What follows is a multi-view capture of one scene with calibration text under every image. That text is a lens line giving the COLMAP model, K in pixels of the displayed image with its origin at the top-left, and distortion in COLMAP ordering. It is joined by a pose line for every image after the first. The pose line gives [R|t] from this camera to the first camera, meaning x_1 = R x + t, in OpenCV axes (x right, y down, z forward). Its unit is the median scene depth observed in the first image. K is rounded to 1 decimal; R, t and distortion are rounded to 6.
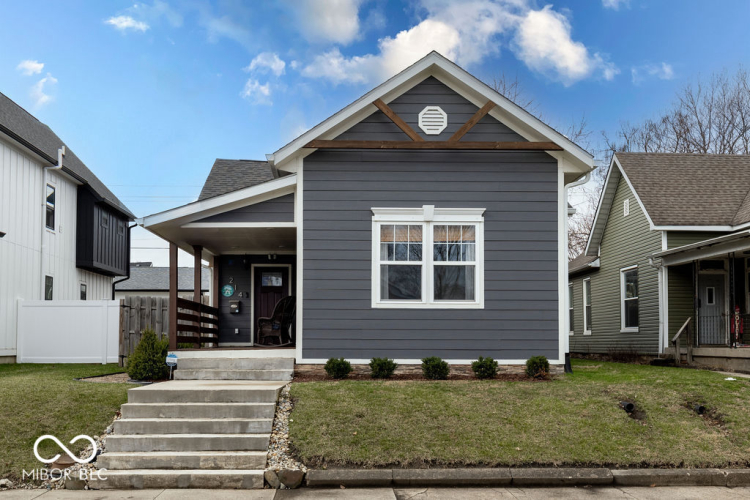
lens RADIAL K [[1127.8, 0, 375.0], [0, 1127.8, 250.0], [0, 0, 1]] dist [-0.002182, 0.009119]
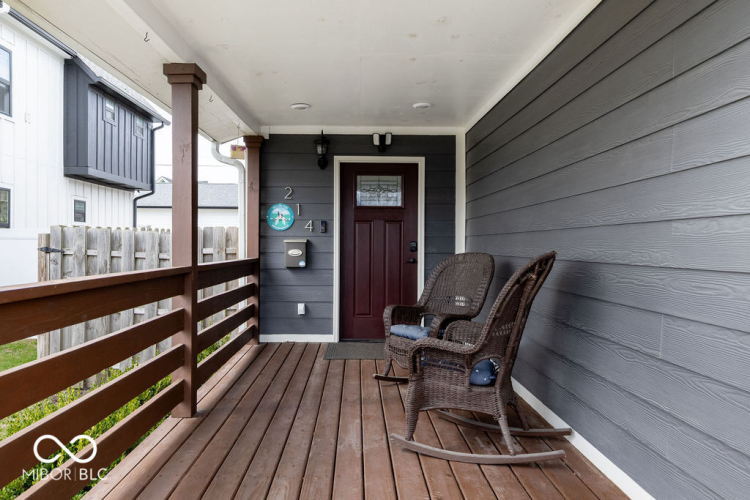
lens RADIAL K [[989.9, 0, 375.0], [0, 989.9, 250.0], [0, 0, 1]] dist [-0.006934, -0.009197]
pose [[0.999596, 0.006978, -0.027553, -0.082555], [-0.004769, 0.996829, 0.079430, 0.018095], [0.028020, -0.079266, 0.996460, 0.612367]]
